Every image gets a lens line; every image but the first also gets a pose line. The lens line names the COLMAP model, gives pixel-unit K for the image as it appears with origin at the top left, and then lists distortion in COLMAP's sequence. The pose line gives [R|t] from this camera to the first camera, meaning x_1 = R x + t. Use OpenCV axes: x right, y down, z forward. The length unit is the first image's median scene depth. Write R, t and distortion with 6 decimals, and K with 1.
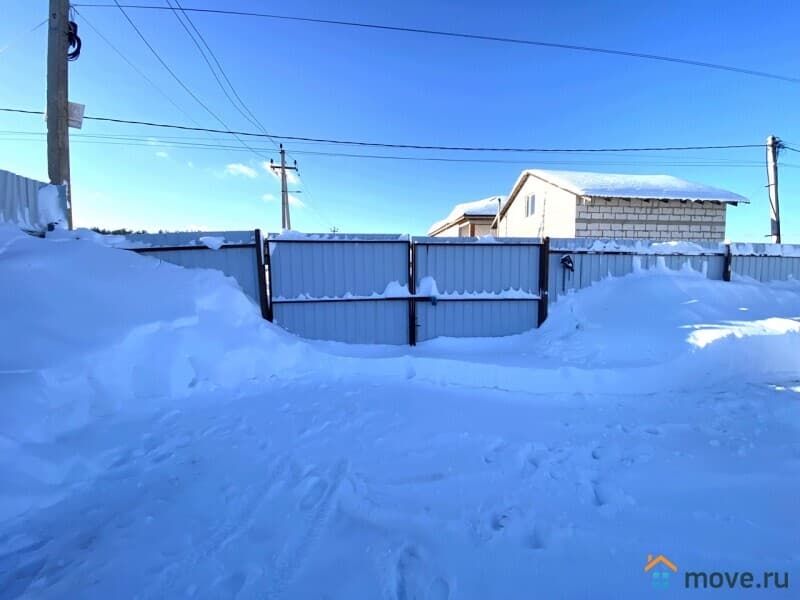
lens RADIAL K [[324.8, 0, 404.5], [0, 324.8, 294.1], [0, 0, 1]] dist [0.004109, -0.009193]
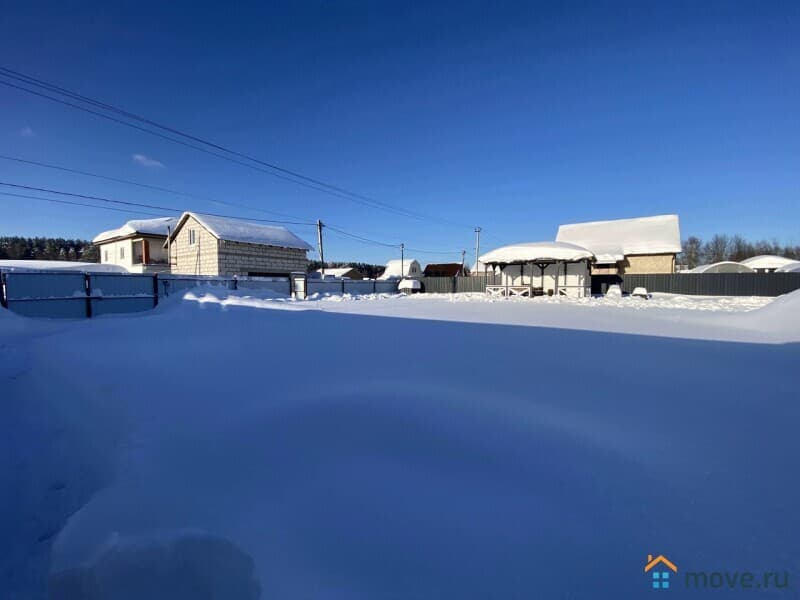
lens RADIAL K [[324.8, 0, 405.6], [0, 324.8, 302.4], [0, 0, 1]] dist [0.004109, -0.009193]
pose [[0.669136, -0.034139, 0.742355, -0.064929], [0.037074, 0.999234, 0.012534, 0.036923], [-0.742215, 0.019135, 0.669889, -0.830933]]
